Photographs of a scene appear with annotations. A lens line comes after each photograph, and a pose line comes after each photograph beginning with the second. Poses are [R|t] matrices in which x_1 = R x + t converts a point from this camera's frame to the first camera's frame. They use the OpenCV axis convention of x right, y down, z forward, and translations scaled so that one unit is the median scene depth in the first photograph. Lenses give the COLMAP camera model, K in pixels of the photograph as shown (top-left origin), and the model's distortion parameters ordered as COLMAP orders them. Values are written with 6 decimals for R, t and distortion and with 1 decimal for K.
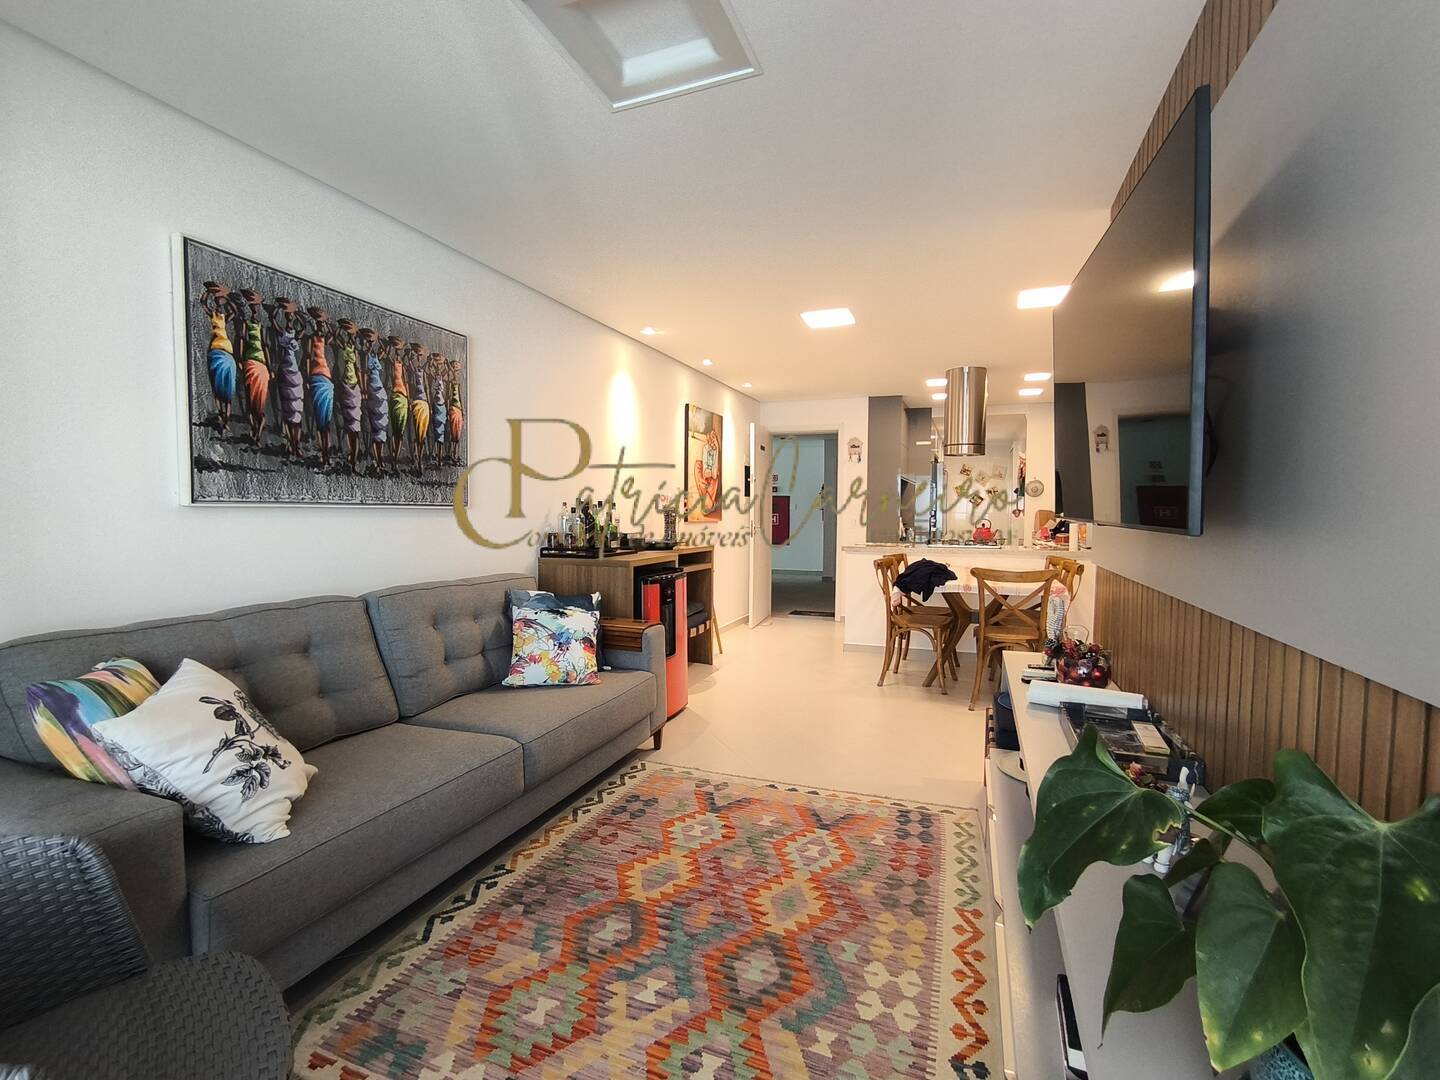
lens RADIAL K [[658.0, 0, 712.5], [0, 658.0, 549.7], [0, 0, 1]] dist [-0.043779, 0.028762]
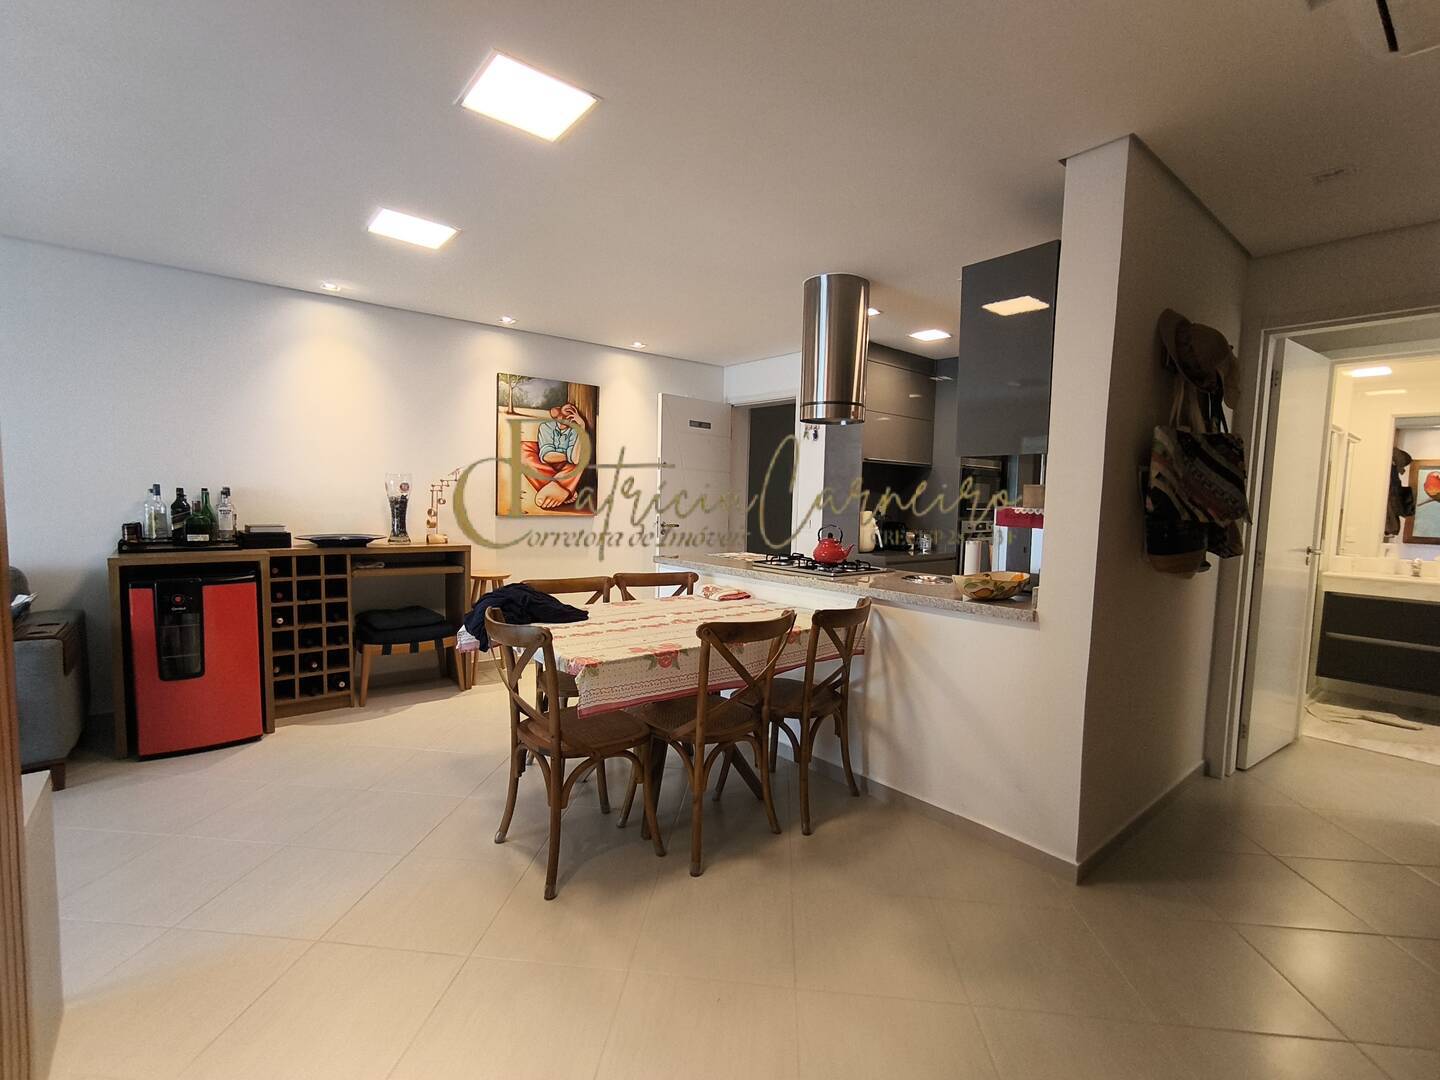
lens RADIAL K [[658.0, 0, 712.5], [0, 658.0, 549.7], [0, 0, 1]] dist [-0.043779, 0.028762]
pose [[0.874823, 0.056017, -0.481194, 1.189433], [-0.049259, 0.998430, 0.026675, -0.068086], [0.481932, 0.000368, 0.876208, 0.801938]]
